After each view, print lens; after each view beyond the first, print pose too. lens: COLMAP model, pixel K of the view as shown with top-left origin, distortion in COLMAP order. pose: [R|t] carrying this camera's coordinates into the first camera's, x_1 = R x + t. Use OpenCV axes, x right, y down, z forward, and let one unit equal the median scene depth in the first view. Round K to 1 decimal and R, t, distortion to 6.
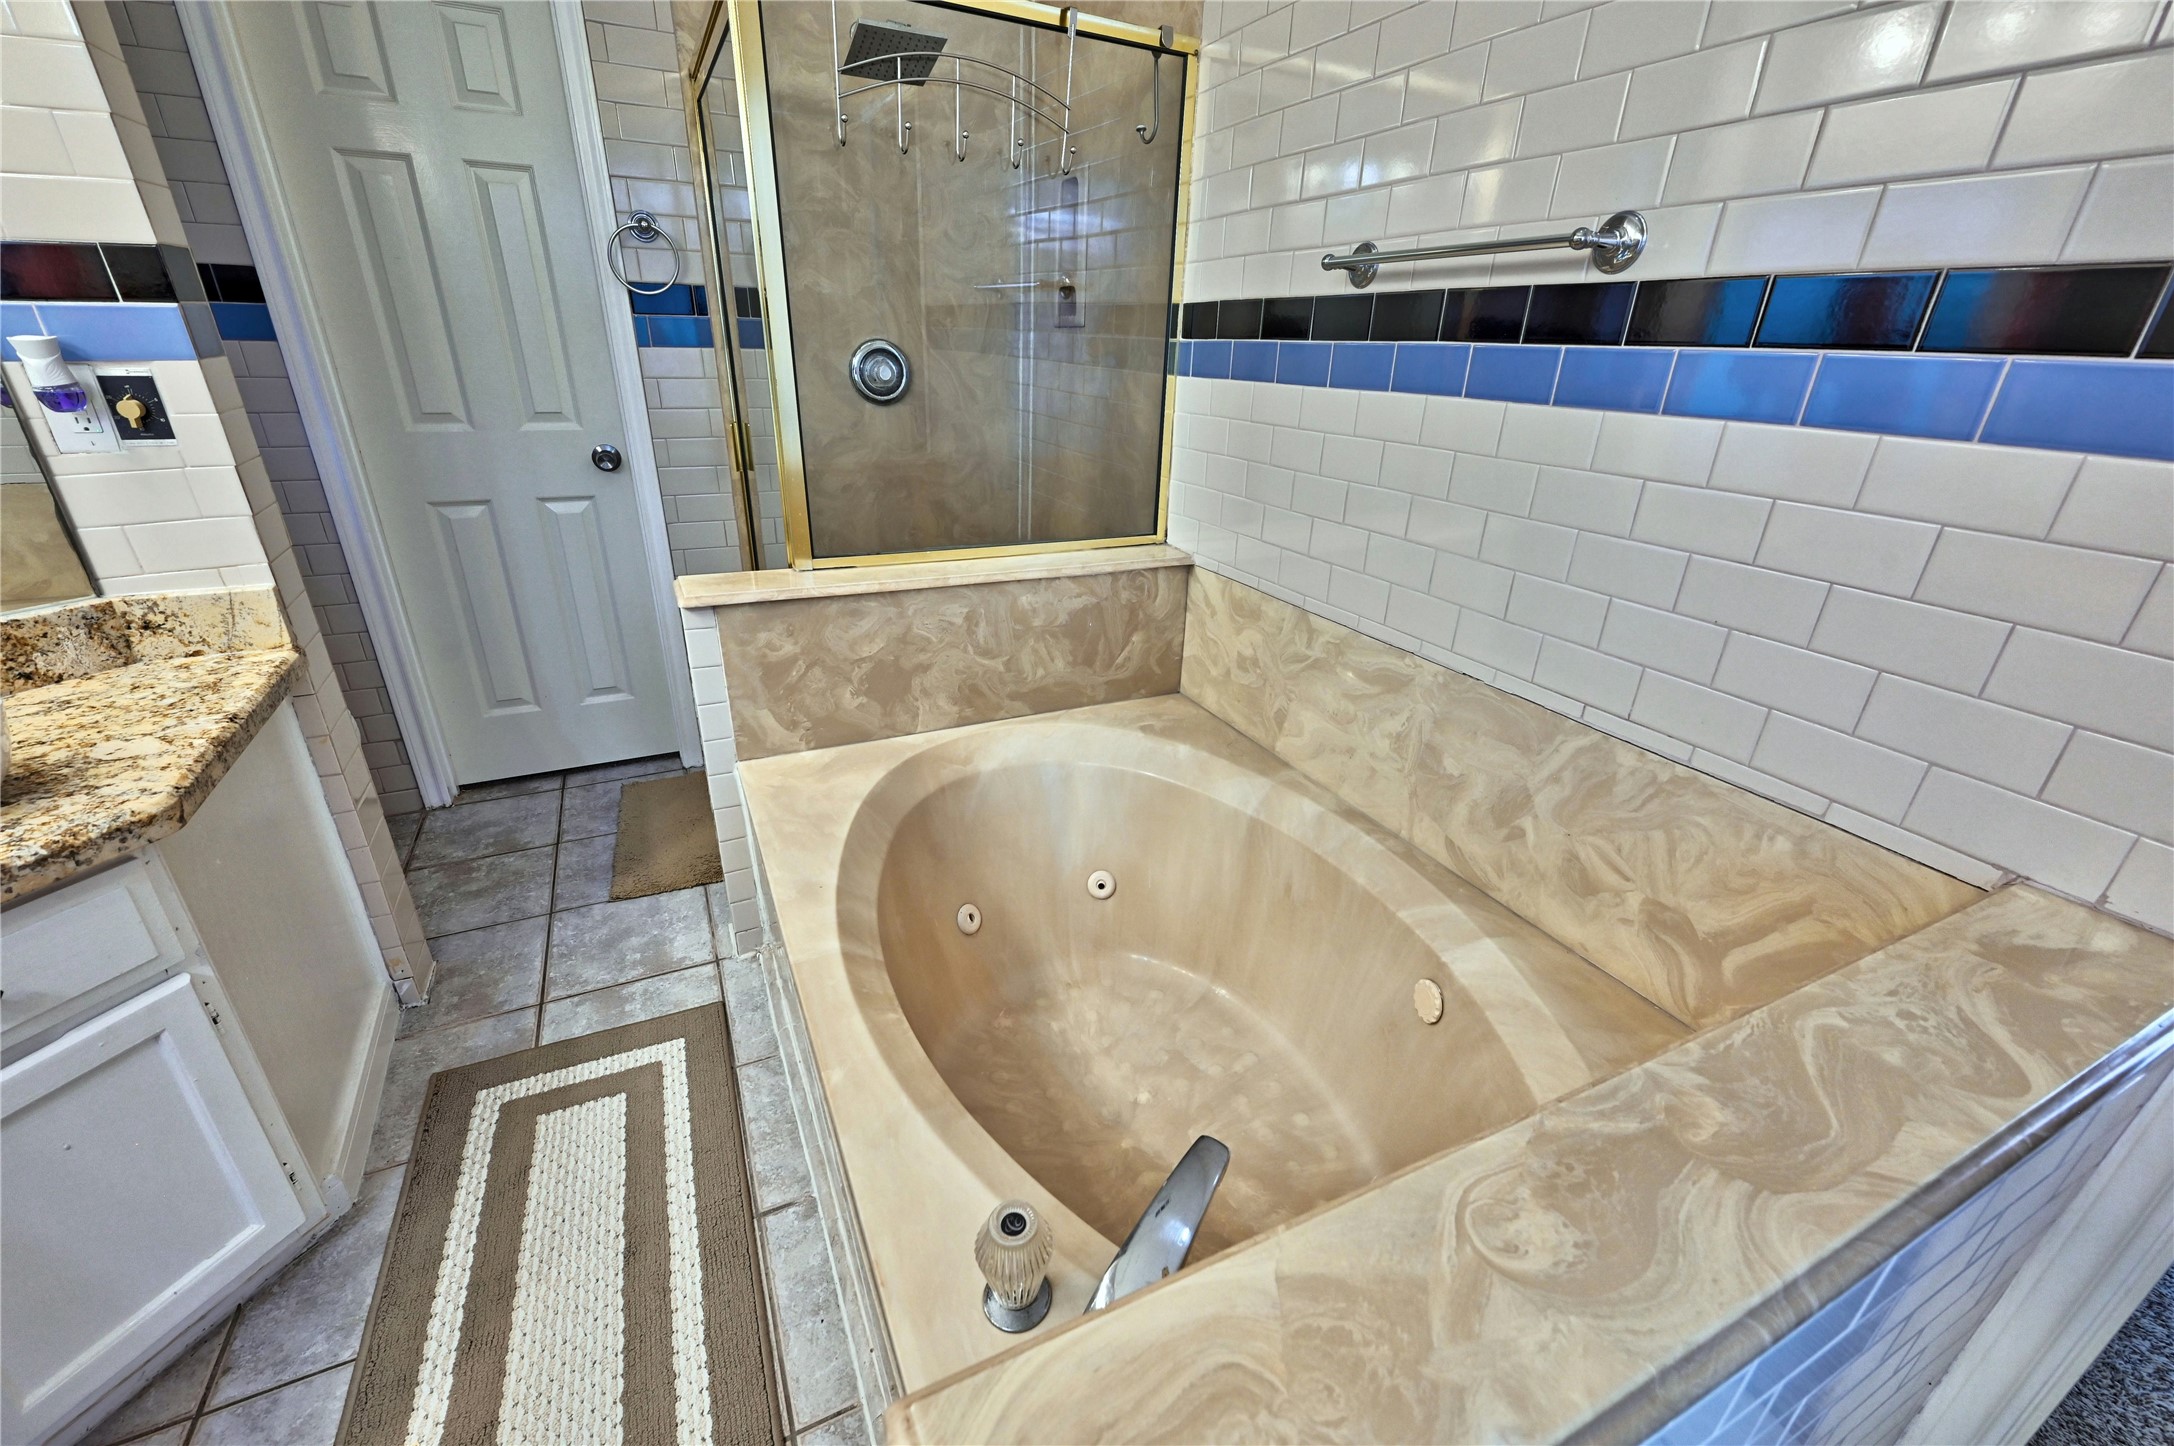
lens RADIAL K [[878.8, 0, 1083.5], [0, 878.8, 721.3], [0, 0, 1]] dist [-0.002825, 0.000368]
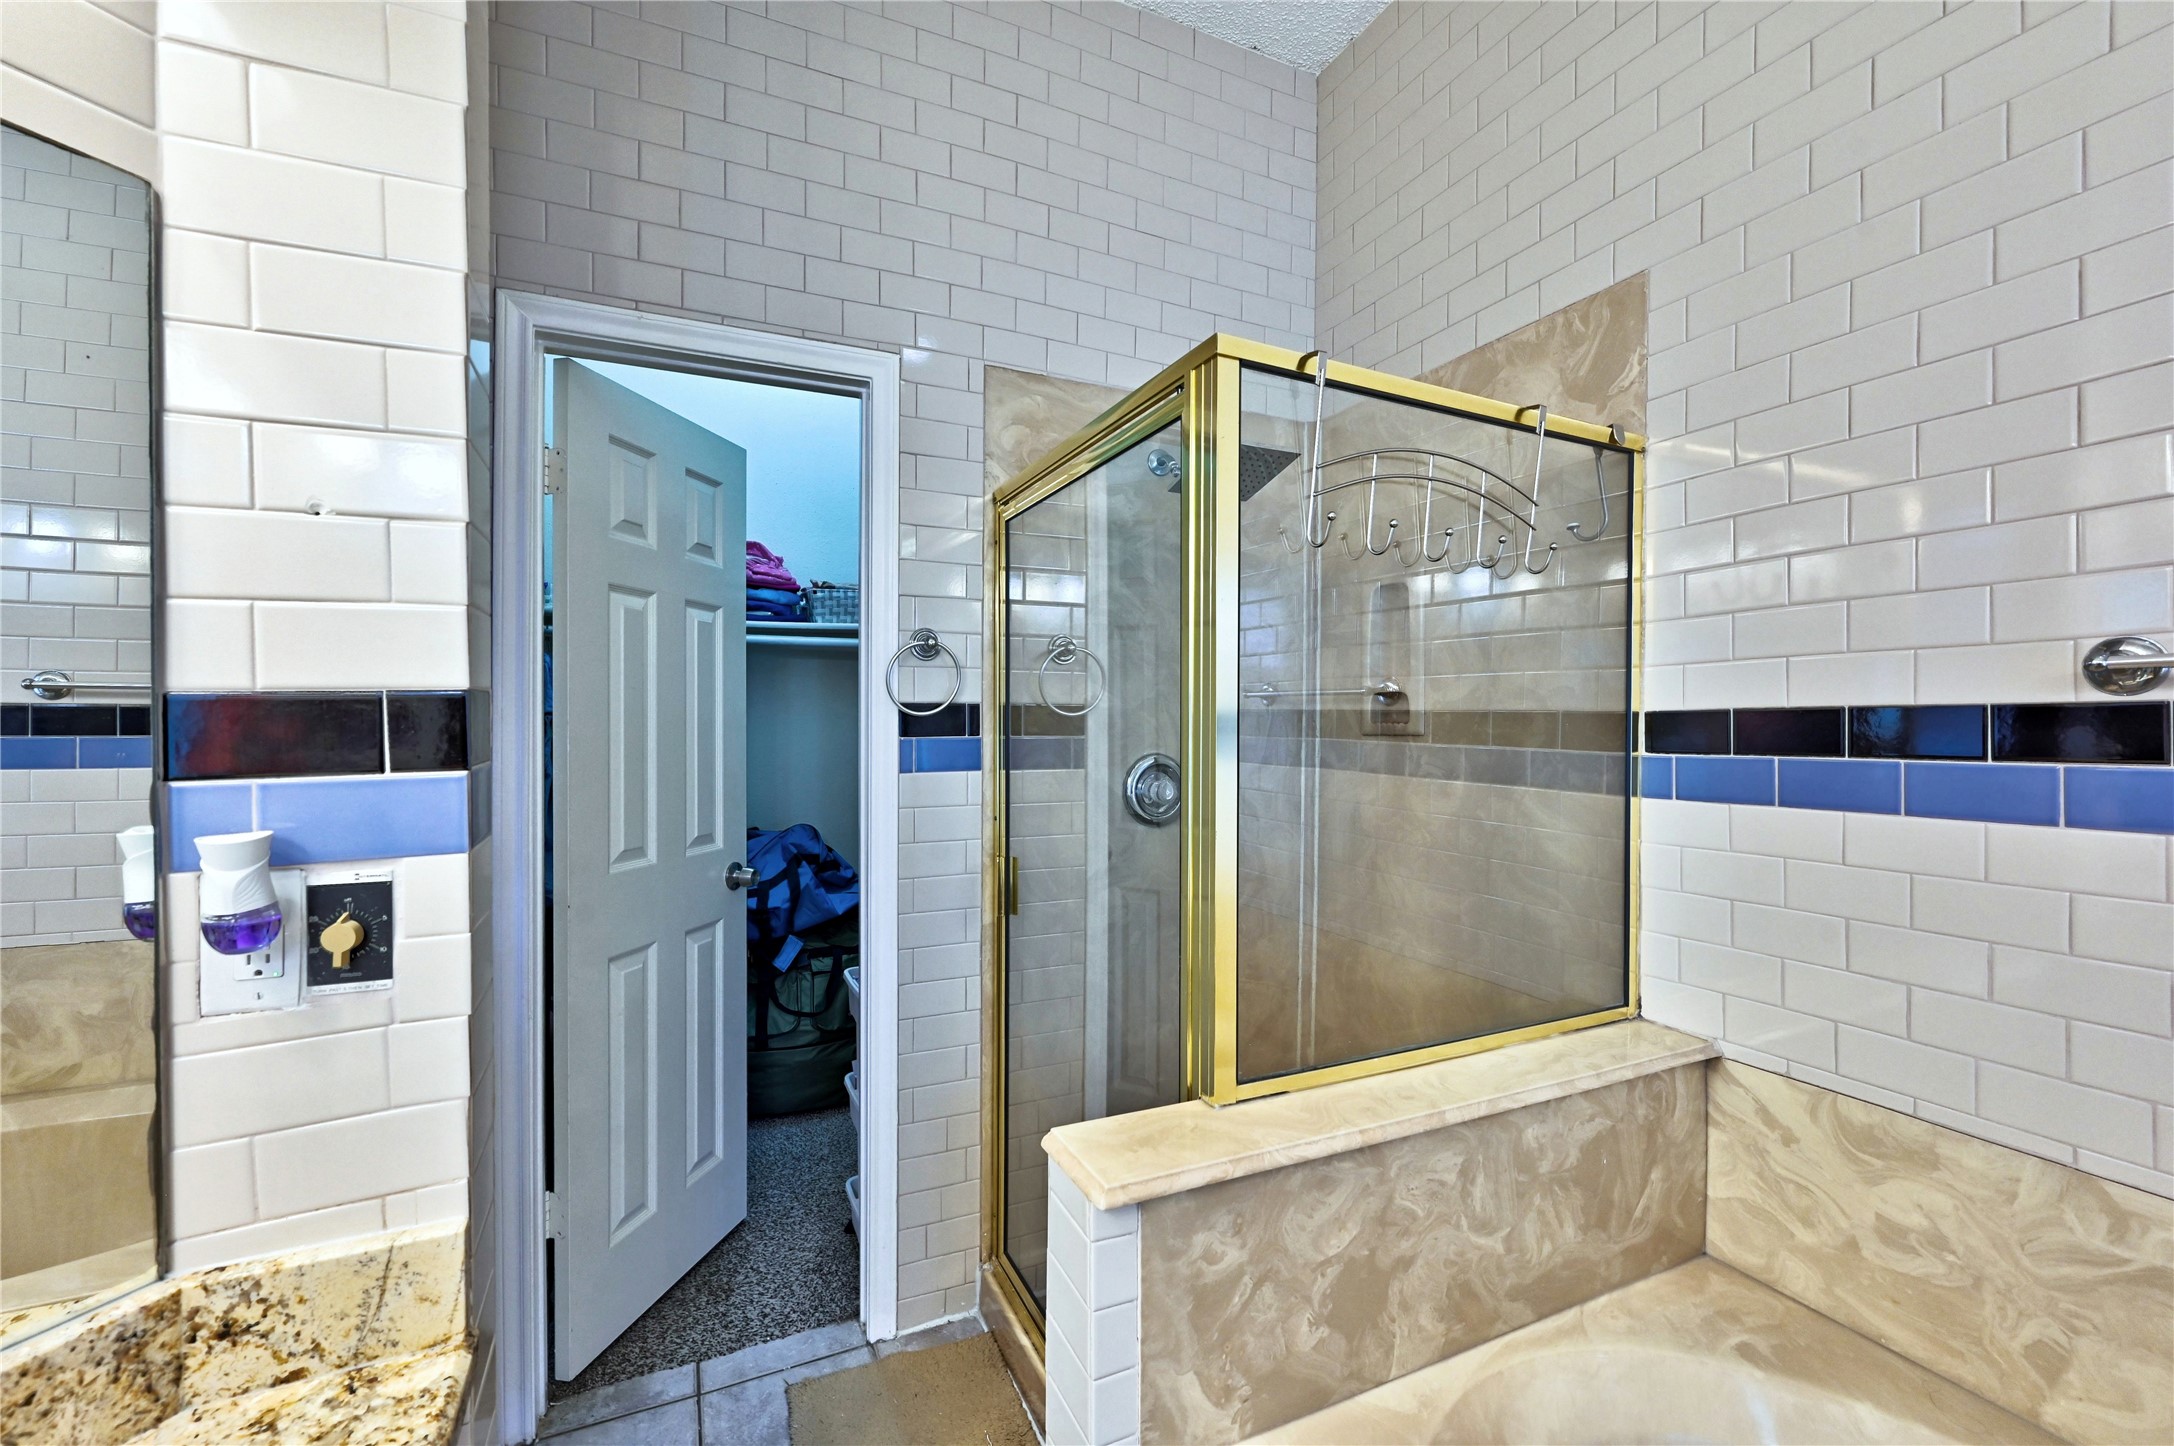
lens RADIAL K [[878.8, 0, 1083.5], [0, 878.8, 721.3], [0, 0, 1]] dist [-0.002825, 0.000368]
pose [[0.999448, -0.026114, -0.020513, -0.437201], [0.015702, 0.915938, -0.401013, -0.188368], [0.029261, 0.400469, 0.915843, 0.314225]]
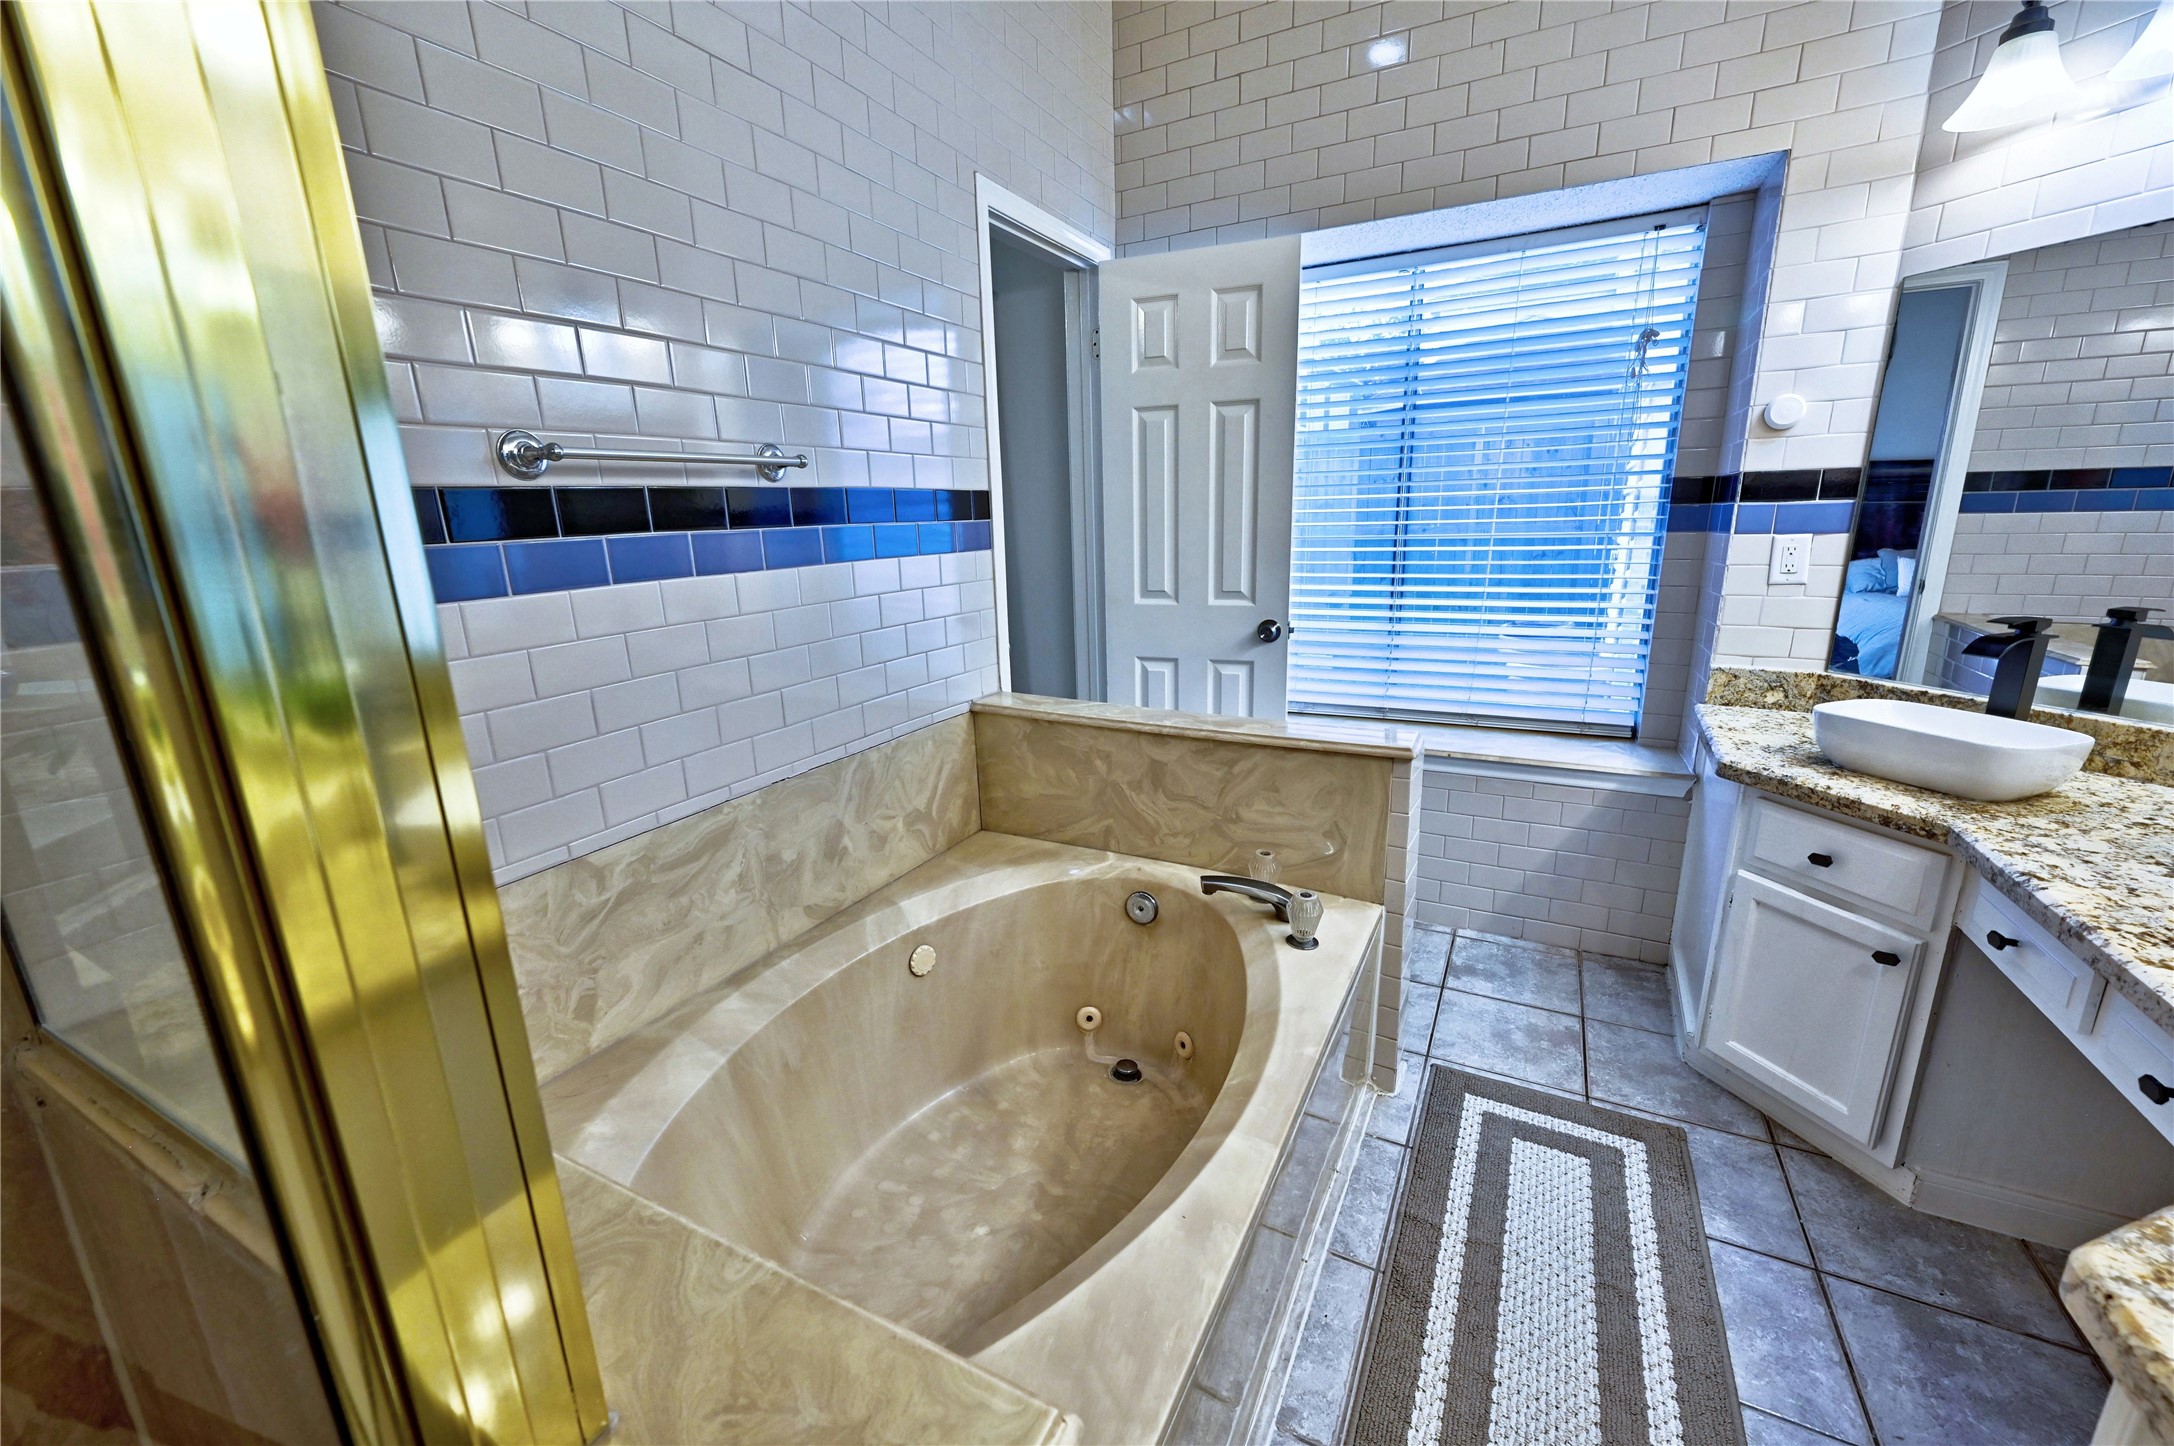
lens RADIAL K [[852.3, 0, 1084.7], [0, 852.3, 724.8], [0, 0, 1]] dist [-0.001565, 0.000101]
pose [[-0.591607, -0.212140, 0.777816, -0.616027], [0.329752, 0.816706, 0.473556, -0.456868], [-0.735707, 0.536645, -0.413216, 0.956762]]
